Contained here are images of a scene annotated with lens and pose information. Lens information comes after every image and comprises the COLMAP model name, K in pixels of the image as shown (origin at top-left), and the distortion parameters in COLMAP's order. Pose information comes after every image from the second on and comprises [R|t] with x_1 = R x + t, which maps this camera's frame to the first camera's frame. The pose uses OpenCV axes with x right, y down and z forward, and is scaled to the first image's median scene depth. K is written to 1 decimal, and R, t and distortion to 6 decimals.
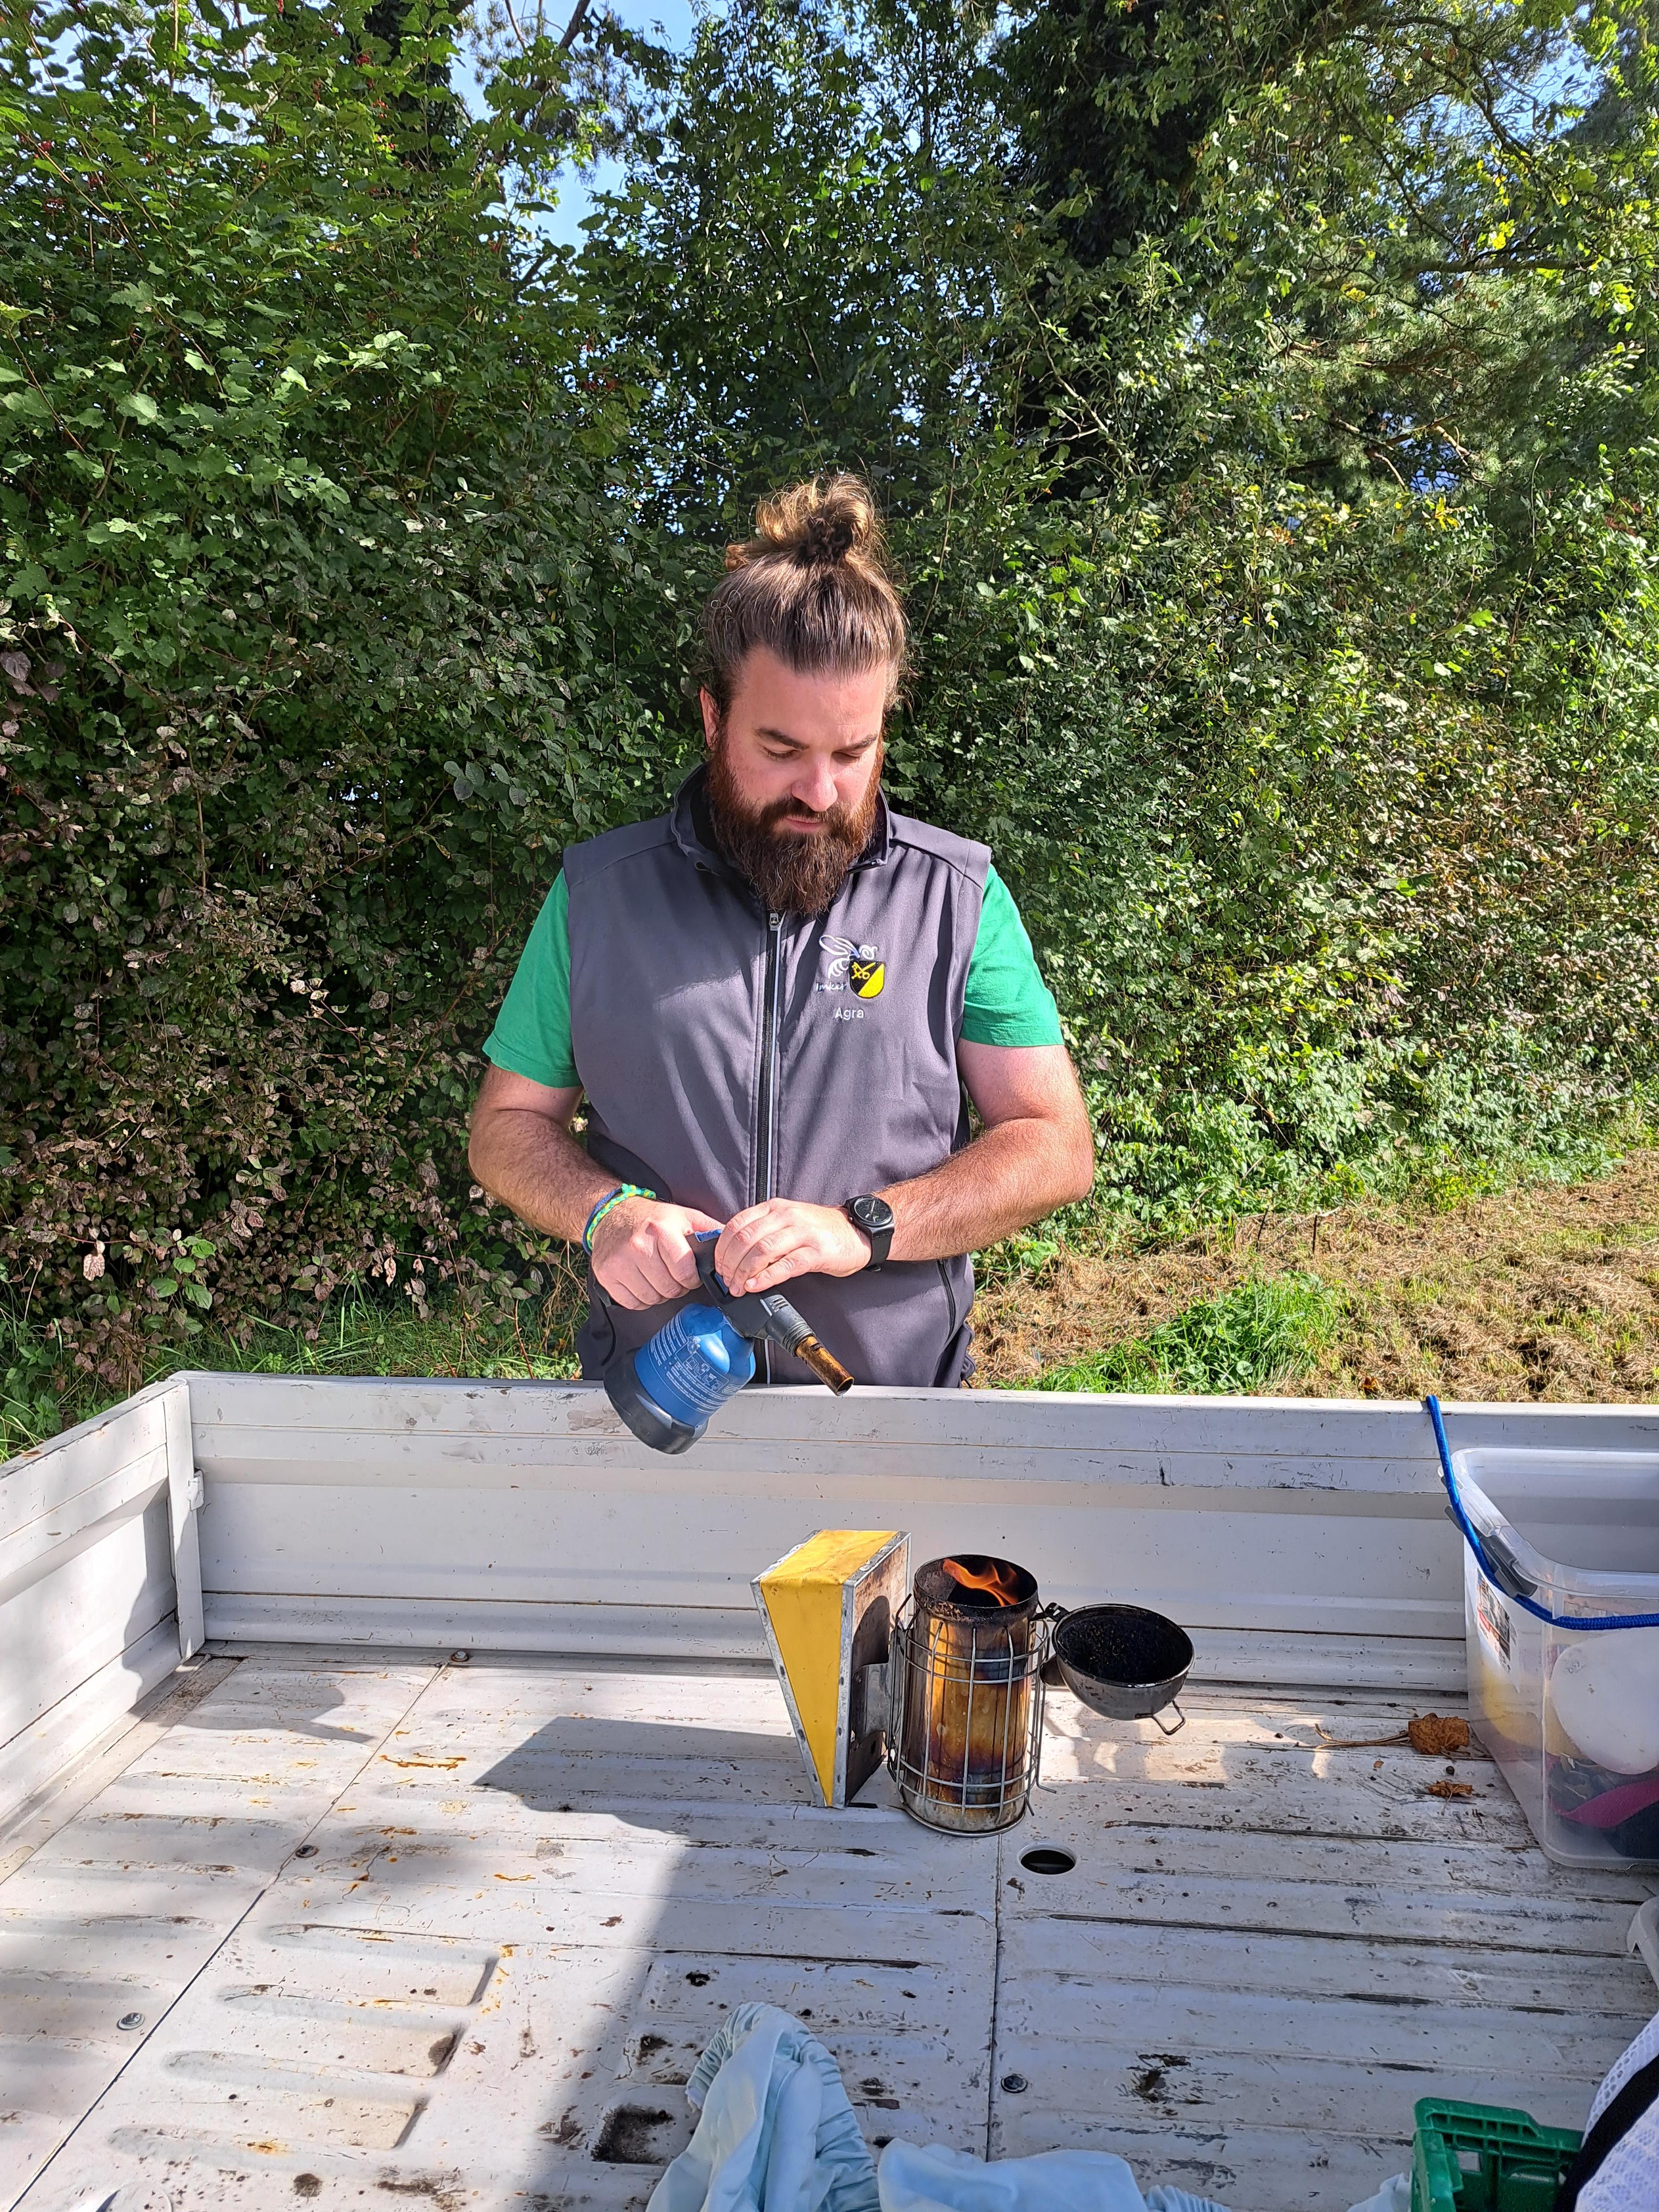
lens RADIAL K [[1562.3, 0, 829.5], [0, 1562.3, 1106.0], [0, 0, 1]] dist [0.060613, -0.060969]
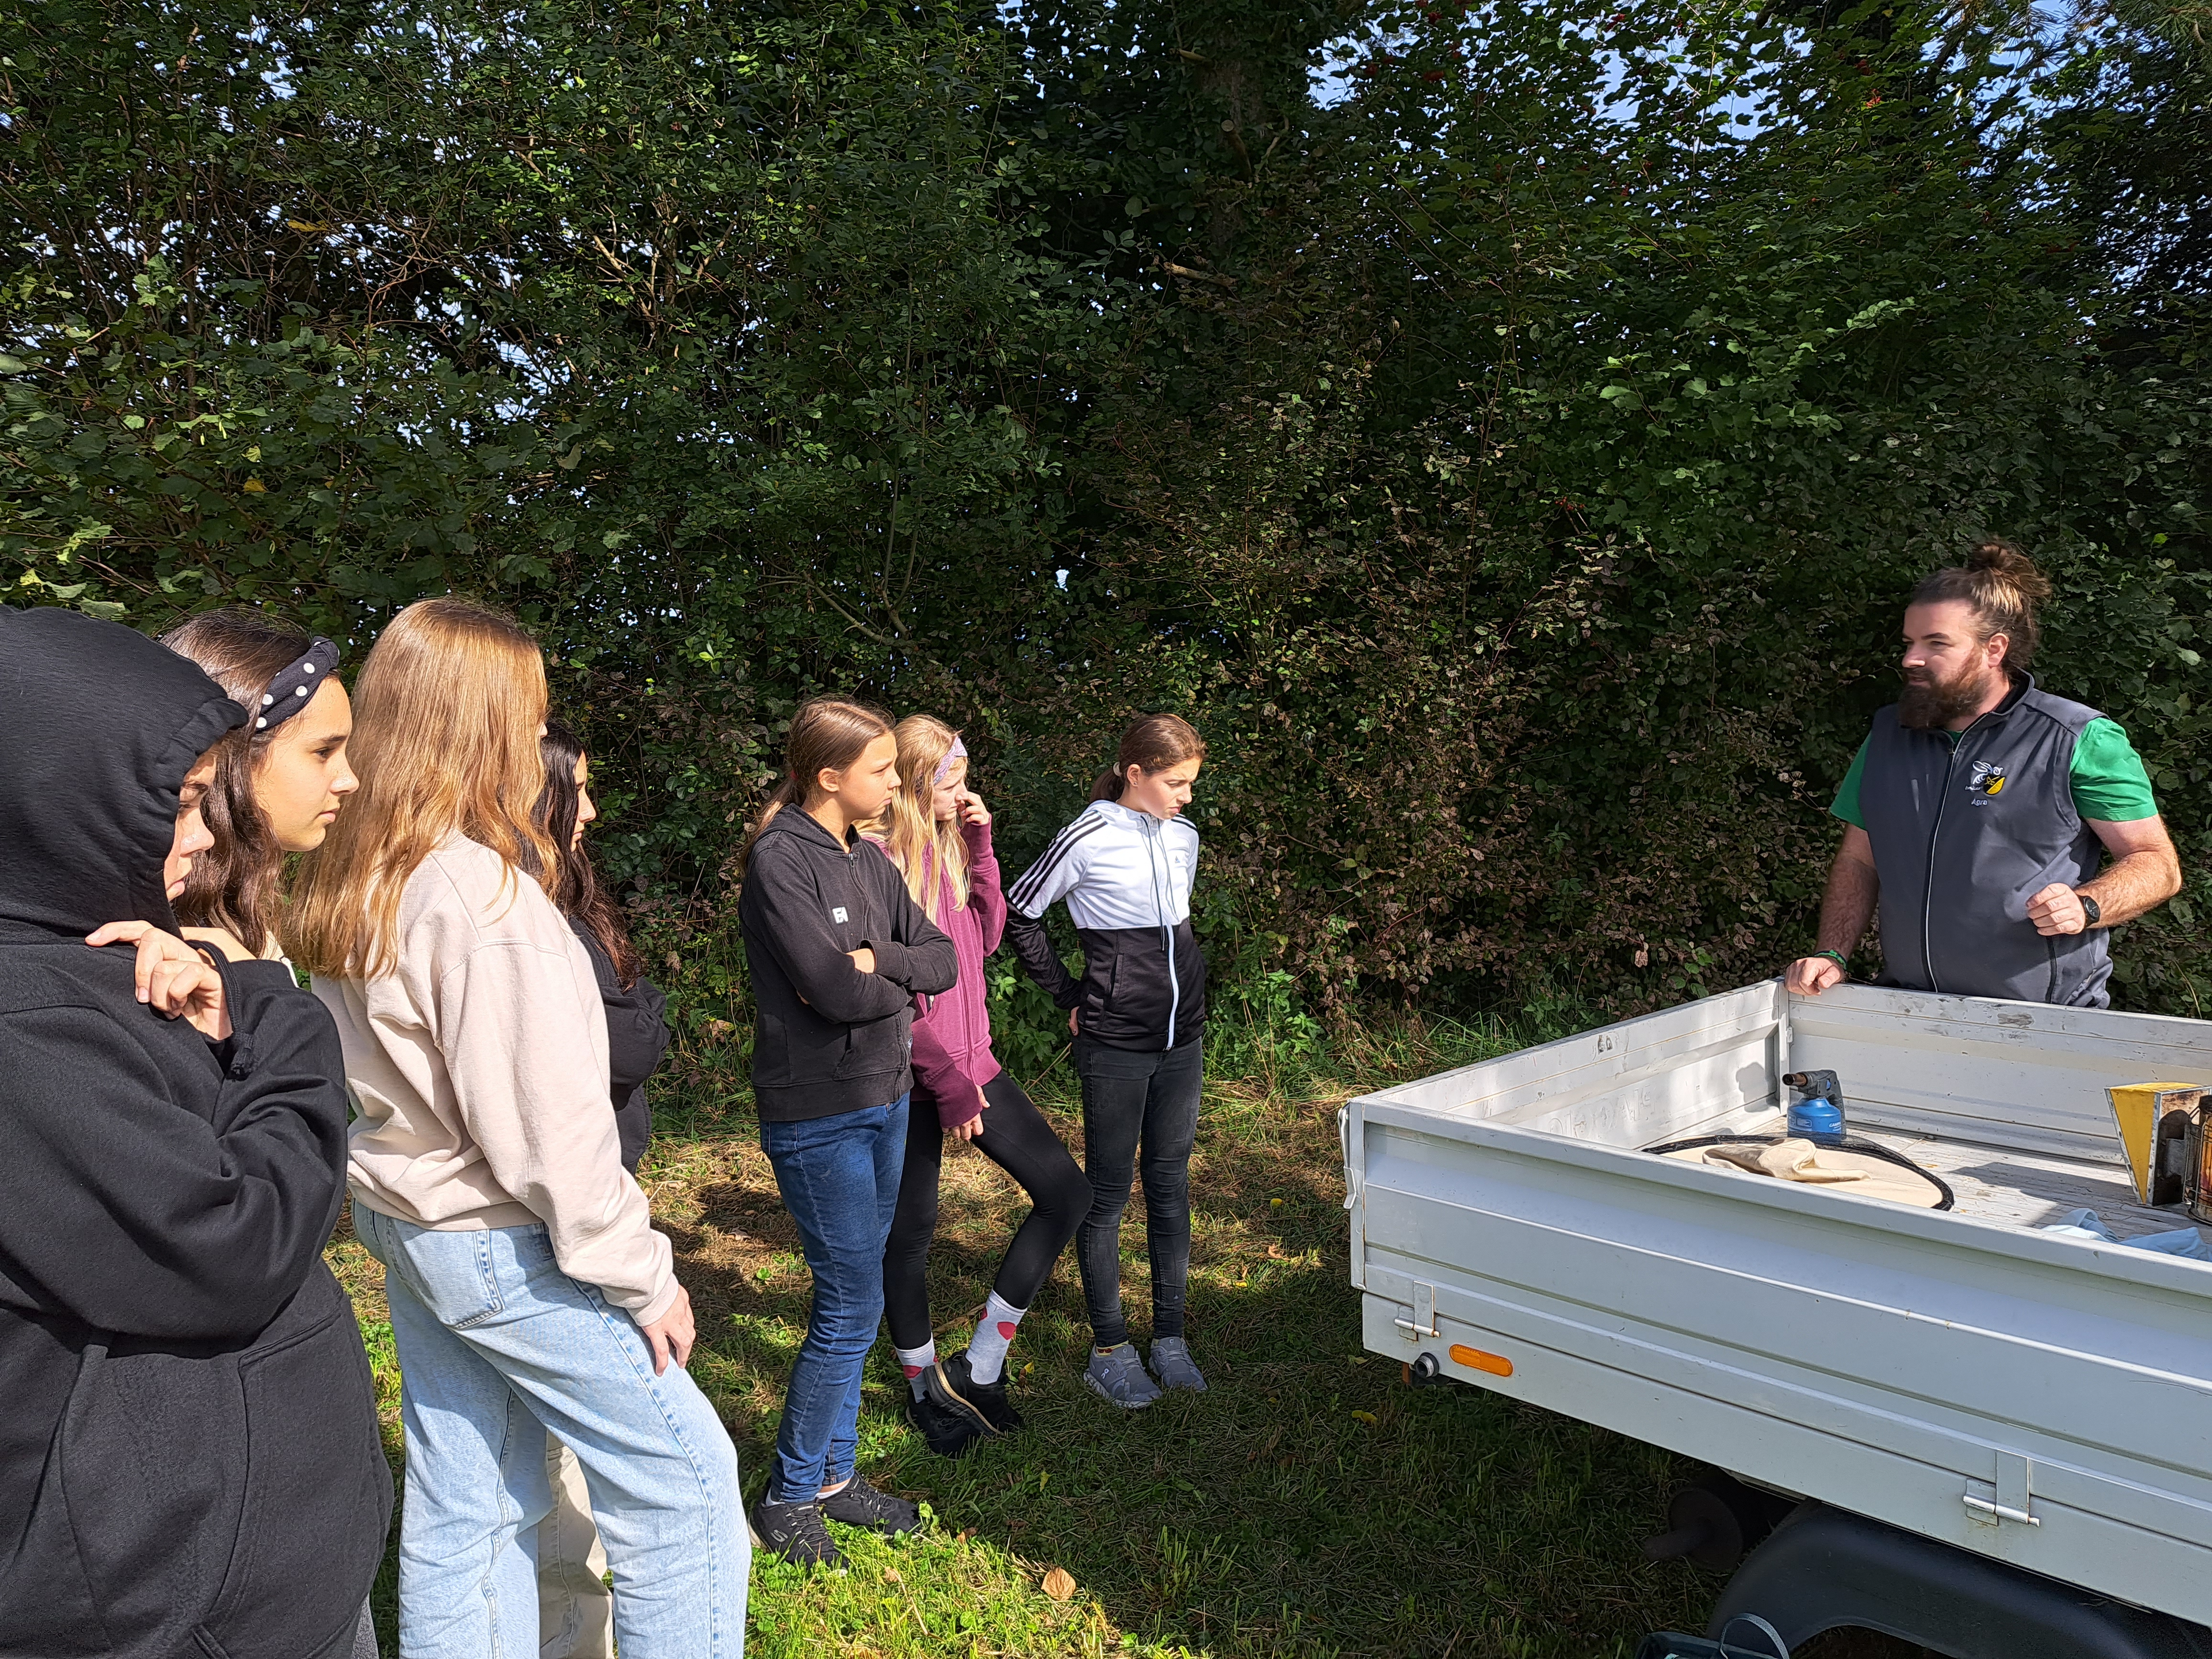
lens RADIAL K [[1562.3, 0, 1125.1], [0, 1562.3, 795.4], [0, 0, 1]] dist [0.060613, -0.060969]
pose [[0.784493, 0.028184, -0.619497, 0.070587], [-0.062092, 0.997516, -0.033248, 0.022923], [0.617021, 0.064549, 0.784295, -0.453408]]
